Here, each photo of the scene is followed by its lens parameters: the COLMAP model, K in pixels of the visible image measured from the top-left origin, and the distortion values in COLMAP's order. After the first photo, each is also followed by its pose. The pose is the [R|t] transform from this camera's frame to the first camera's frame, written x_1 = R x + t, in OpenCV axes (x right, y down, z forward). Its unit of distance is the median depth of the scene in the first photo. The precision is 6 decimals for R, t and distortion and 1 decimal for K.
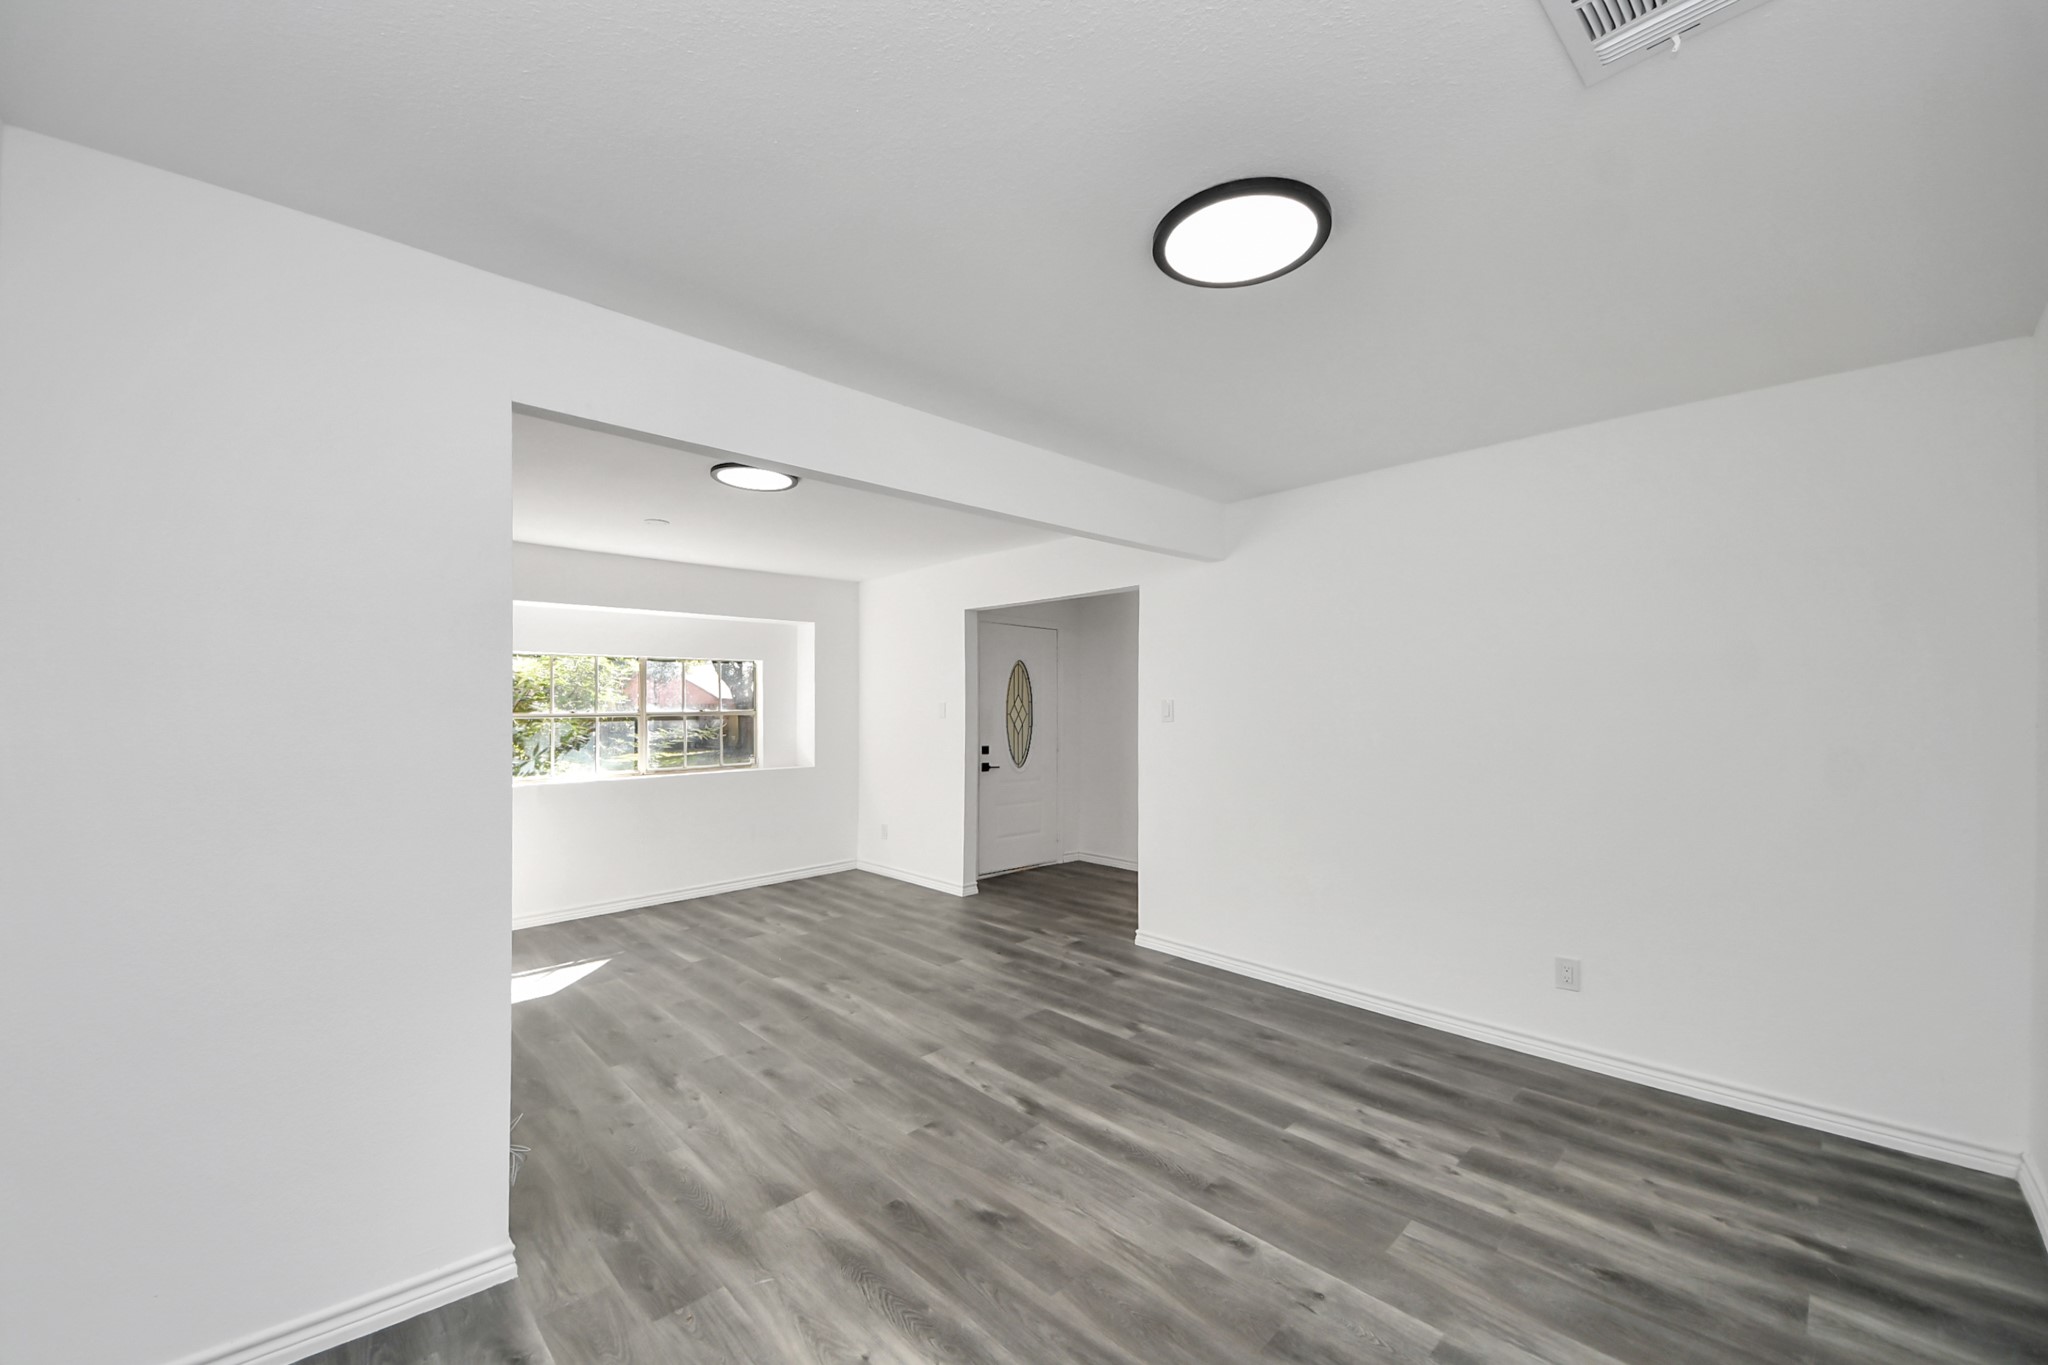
lens RADIAL K [[861.3, 0, 907.3], [0, 861.3, 708.7], [0, 0, 1]] dist [0.040497, -0.043710]
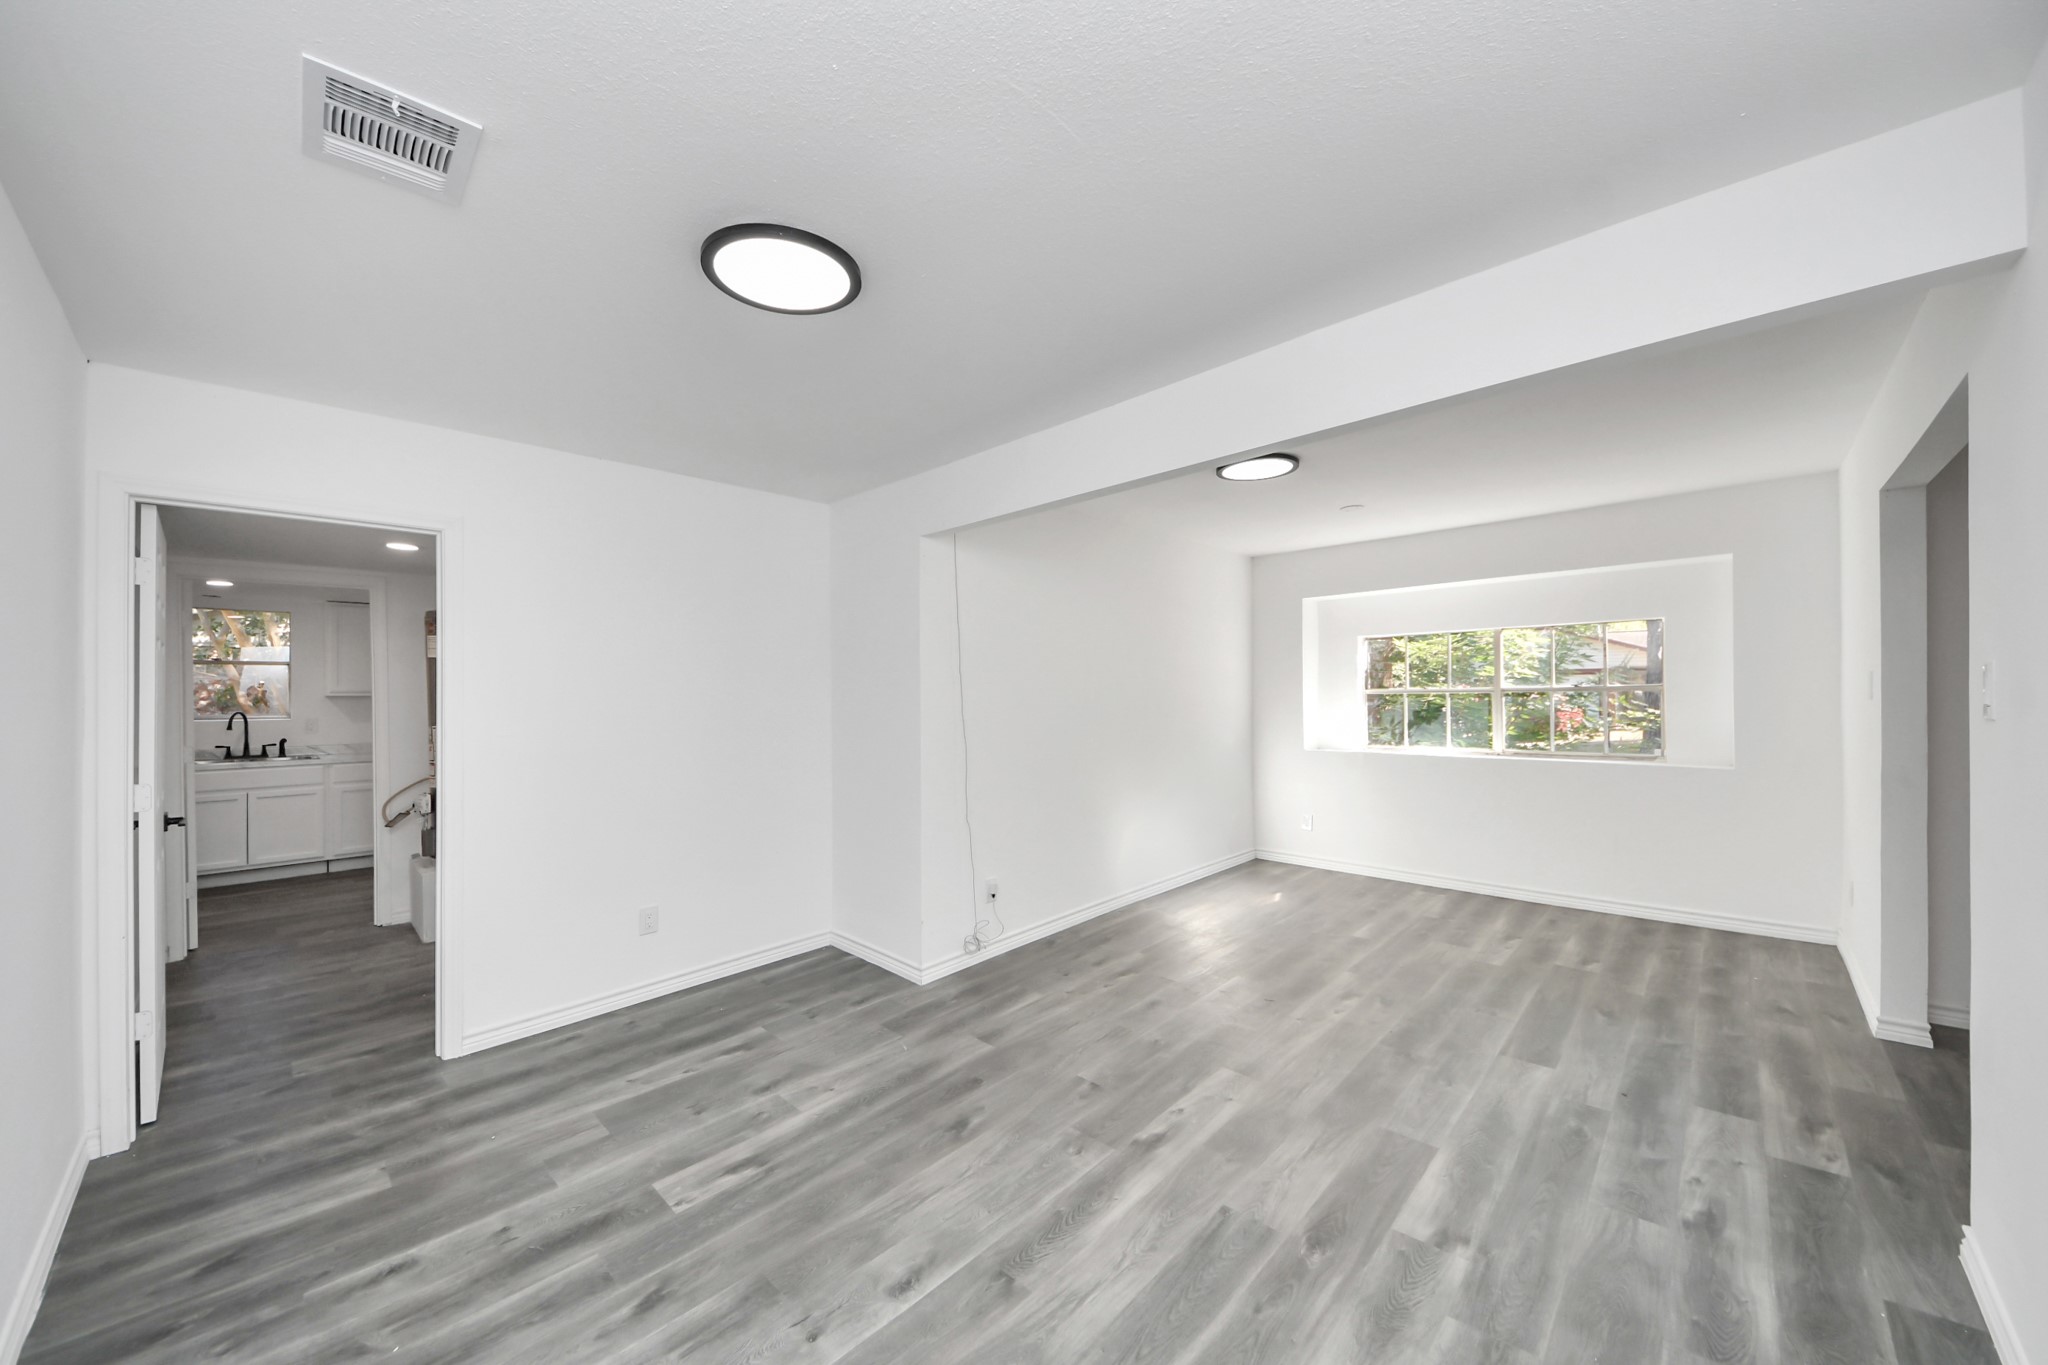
lens RADIAL K [[748.0, 0, 1019.1], [0, 748.0, 679.6], [0, 0, 1]] dist [0.033382, -0.024717]
pose [[0.054807, -0.007457, -0.998469, 0.724580], [0.009828, 0.999928, -0.006929, -0.006885], [0.998449, -0.009434, 0.054876, 0.663041]]
